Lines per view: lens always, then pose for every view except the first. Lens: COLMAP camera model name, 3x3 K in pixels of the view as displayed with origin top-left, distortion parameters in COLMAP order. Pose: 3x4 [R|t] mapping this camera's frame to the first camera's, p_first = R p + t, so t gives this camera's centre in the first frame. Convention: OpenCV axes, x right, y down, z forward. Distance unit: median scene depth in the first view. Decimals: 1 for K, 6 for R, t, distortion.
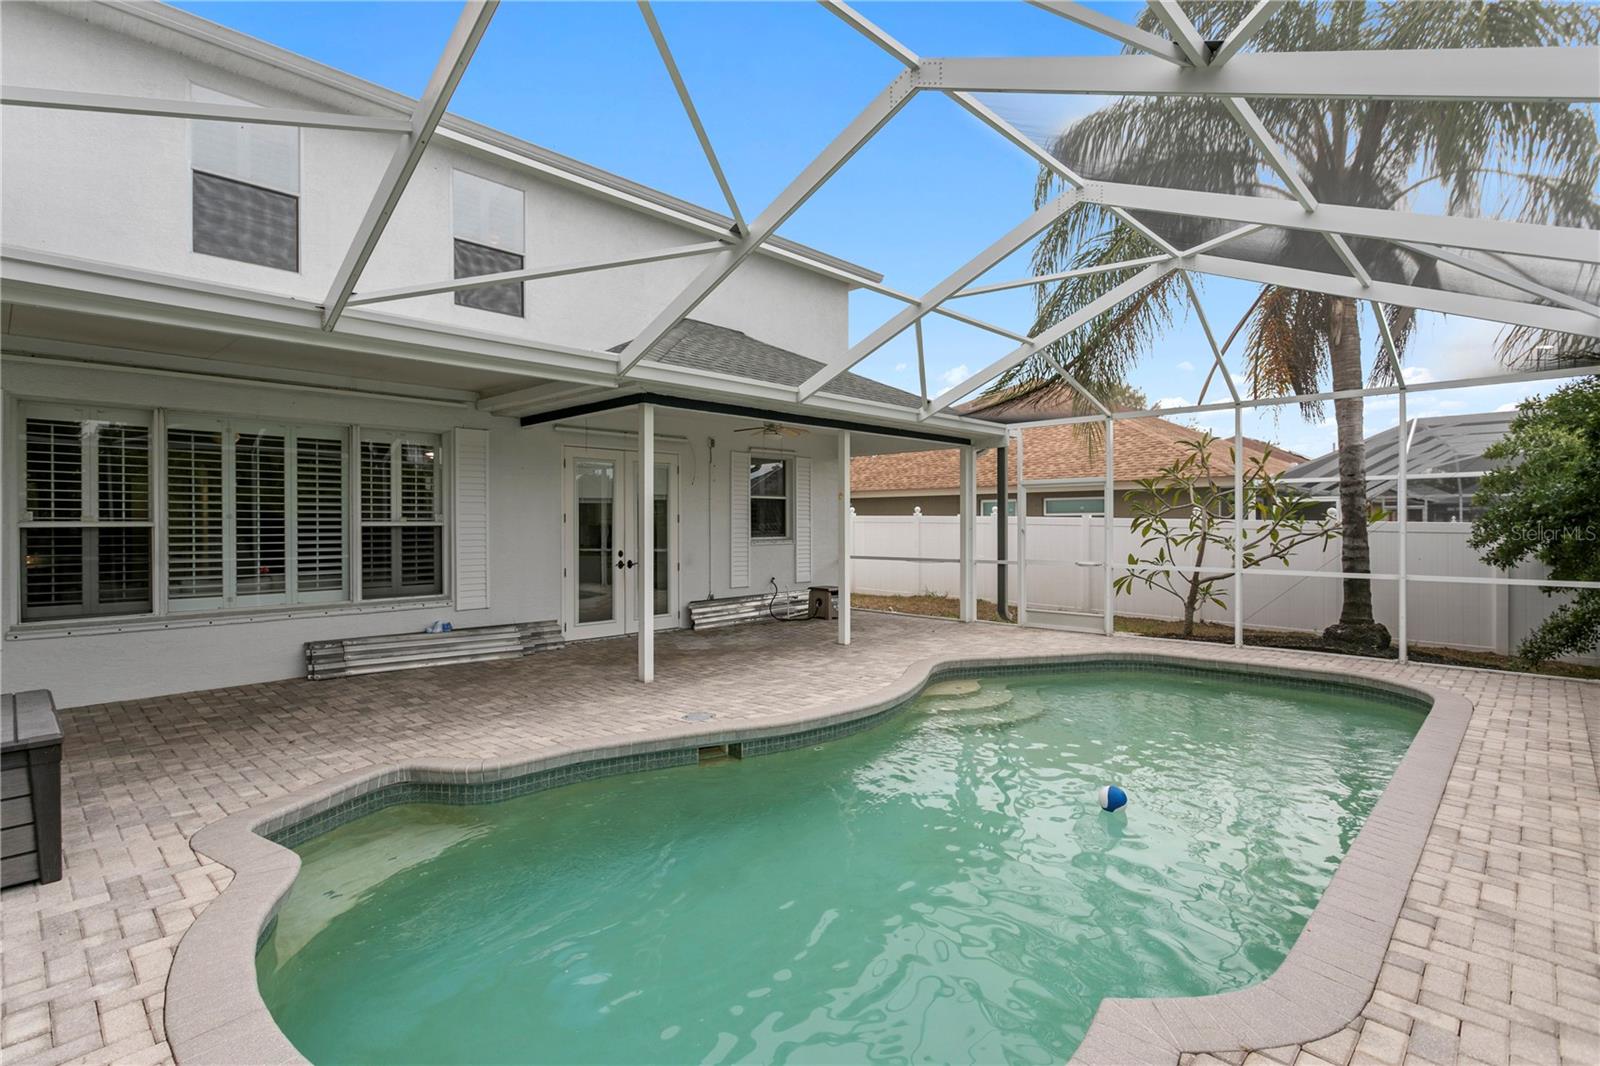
lens RADIAL K [[772.1, 0, 798.9], [0, 772.1, 525.8], [0, 0, 1]] dist [0.004985, -0.002490]
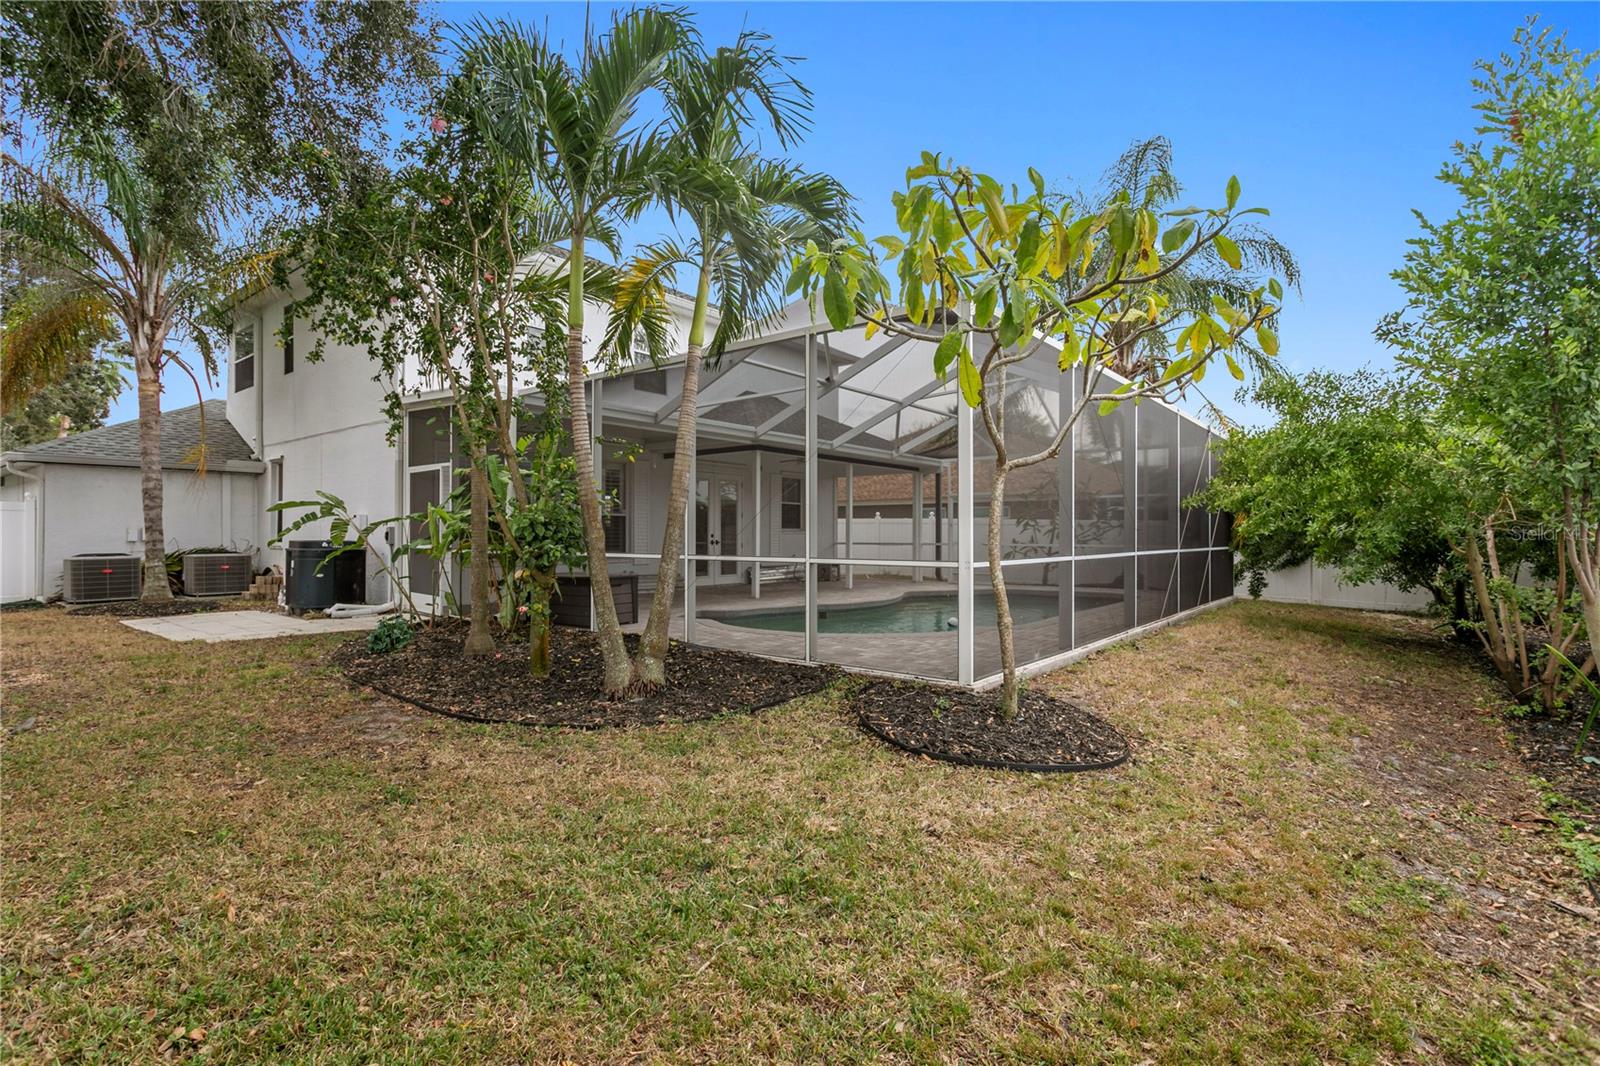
lens RADIAL K [[772.1, 0, 800.4], [0, 772.1, 537.0], [0, 0, 1]] dist [0.004985, -0.002490]
pose [[0.995026, 0.010578, 0.099052, -0.169304], [-0.010296, 0.999941, -0.003358, 0.035125], [-0.099082, 0.002321, 0.995077, -0.526529]]
